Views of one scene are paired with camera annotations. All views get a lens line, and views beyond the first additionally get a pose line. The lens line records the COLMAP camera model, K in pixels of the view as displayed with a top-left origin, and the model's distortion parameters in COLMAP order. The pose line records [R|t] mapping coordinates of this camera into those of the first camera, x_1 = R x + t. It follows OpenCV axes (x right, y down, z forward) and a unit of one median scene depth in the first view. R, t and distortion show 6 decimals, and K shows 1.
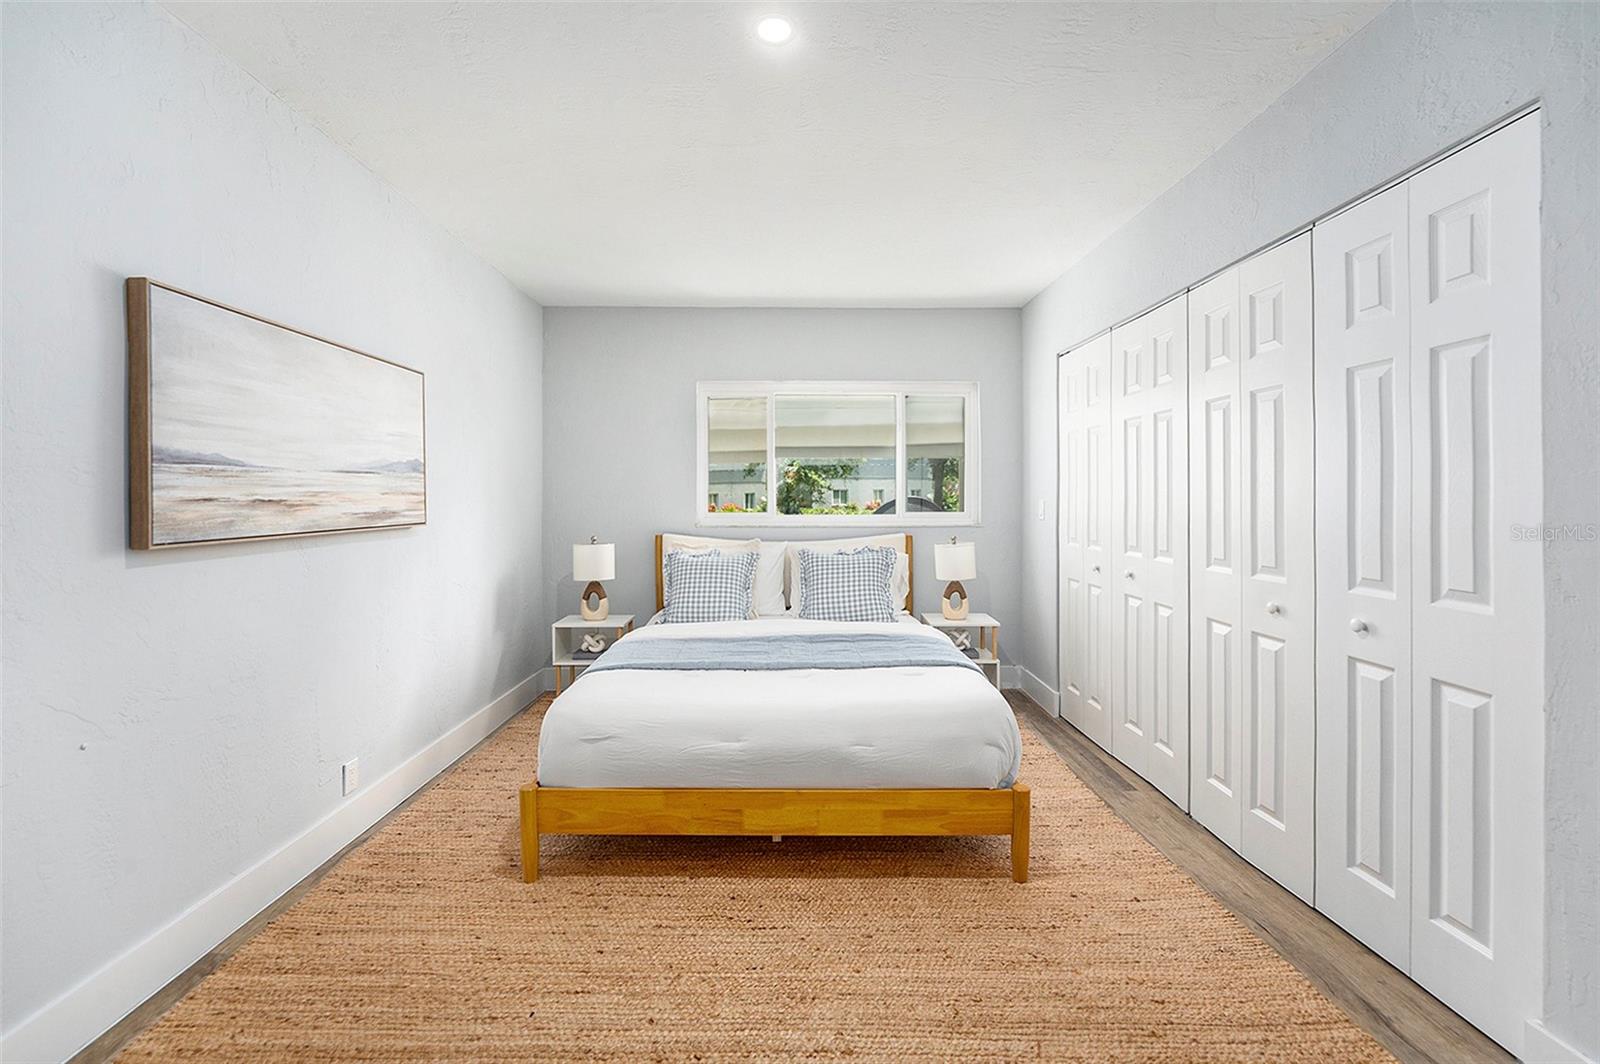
lens RADIAL K [[689.6, 0, 798.0], [0, 689.6, 515.1], [0, 0, 1]] dist [-0.019674, -0.000458]
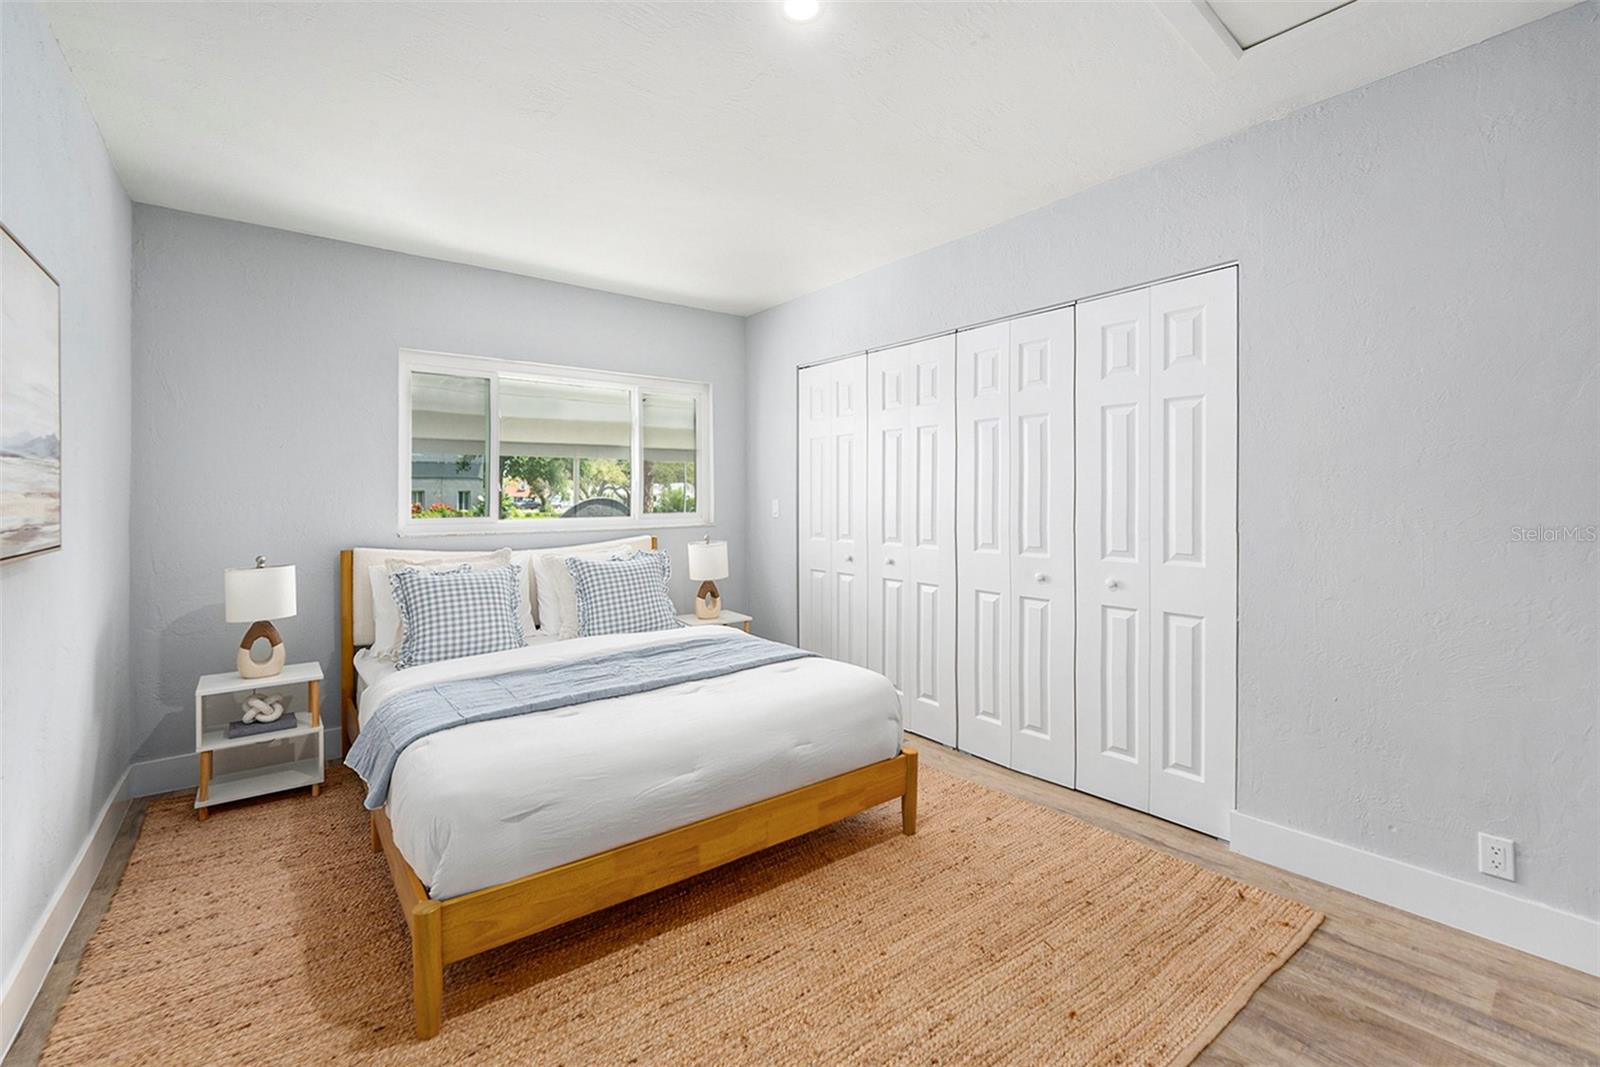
lens RADIAL K [[694.6, 0, 807.5], [0, 694.6, 512.4], [0, 0, 1]] dist [-0.017144, 0.000131]
pose [[0.795233, -0.020893, 0.605943, -0.450503], [0.023252, 0.999722, 0.003954, -0.008324], [-0.605857, 0.010945, 0.795498, 0.162773]]
